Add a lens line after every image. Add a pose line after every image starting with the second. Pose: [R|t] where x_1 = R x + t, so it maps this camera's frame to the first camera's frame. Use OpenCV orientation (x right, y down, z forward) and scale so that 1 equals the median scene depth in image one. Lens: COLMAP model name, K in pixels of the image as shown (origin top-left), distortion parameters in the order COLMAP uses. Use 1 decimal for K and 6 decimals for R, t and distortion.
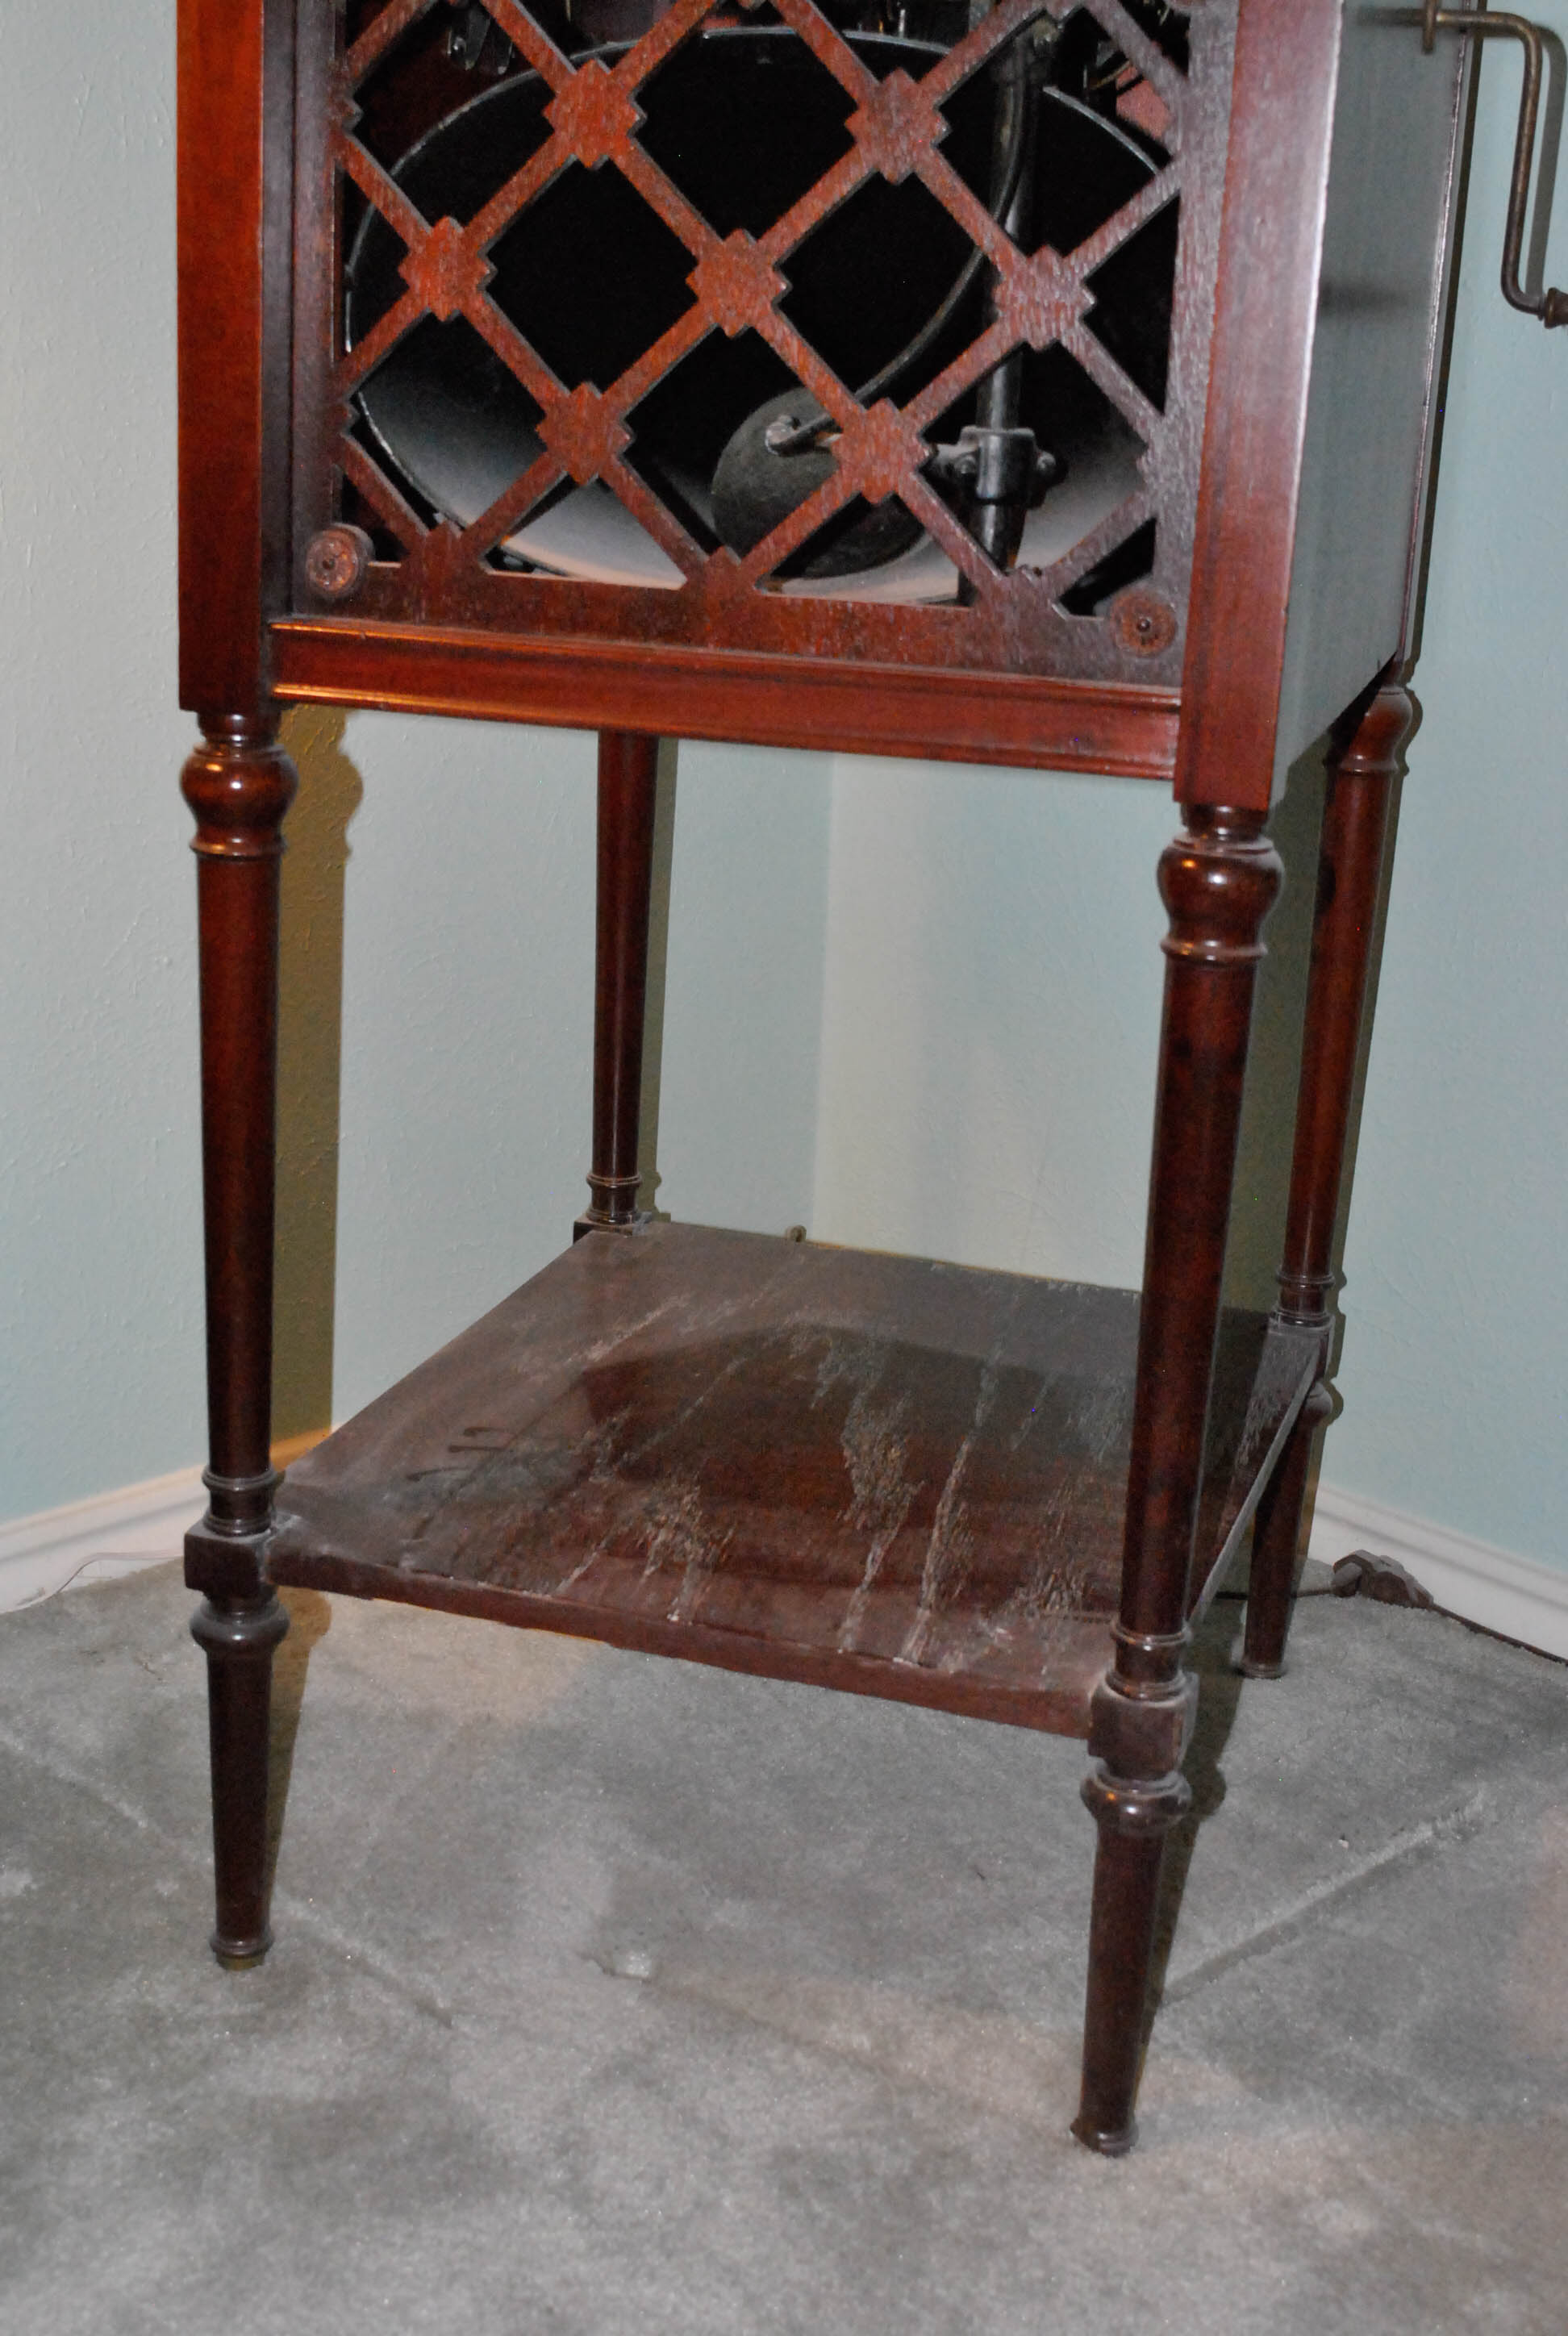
lens RADIAL K [[3177.5, 0, 784.0], [0, 3177.5, 1168.0], [0, 0, 1]] dist [-0.026786, -0.028396]
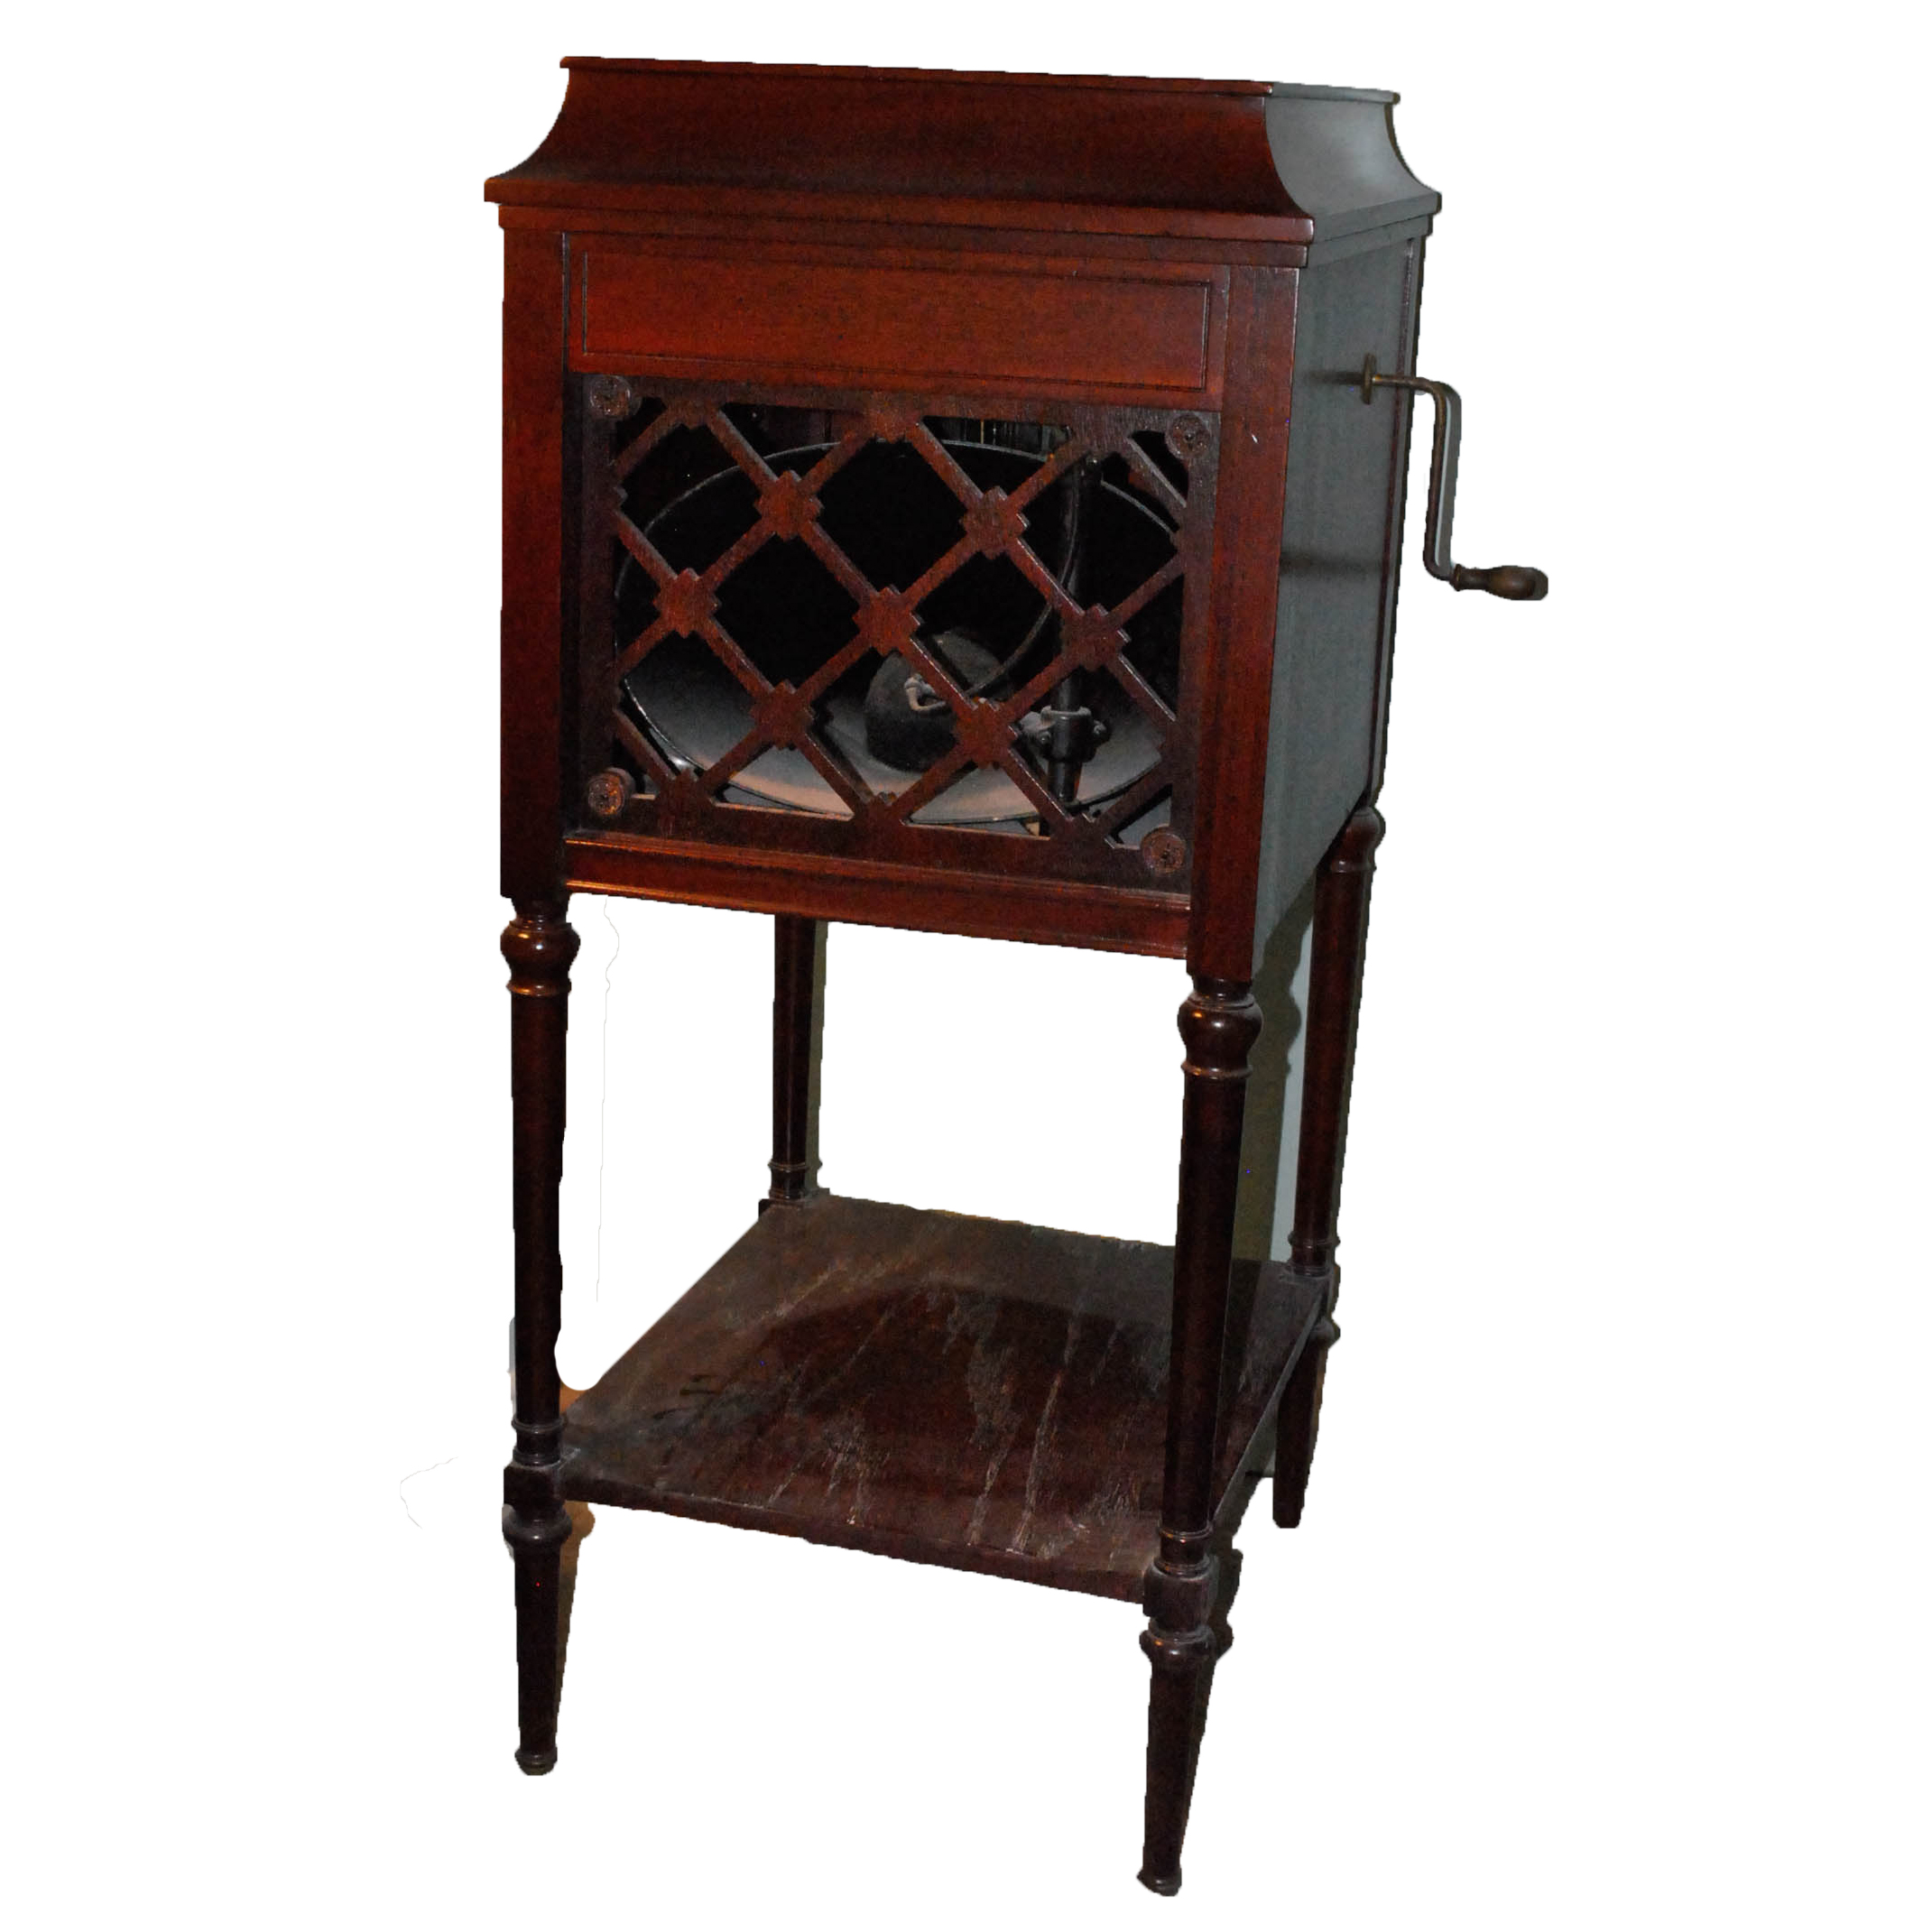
lens RADIAL K [[3104.7, 0, 968.8], [0, 3104.7, 904.2], [0, 0, 1]] dist [-0.037118, -0.042635]
pose [[0.999589, -0.013791, 0.025147, -0.013726], [0.014319, 0.999678, -0.020933, -0.107996], [-0.024850, 0.021284, 0.999465, -0.405012]]
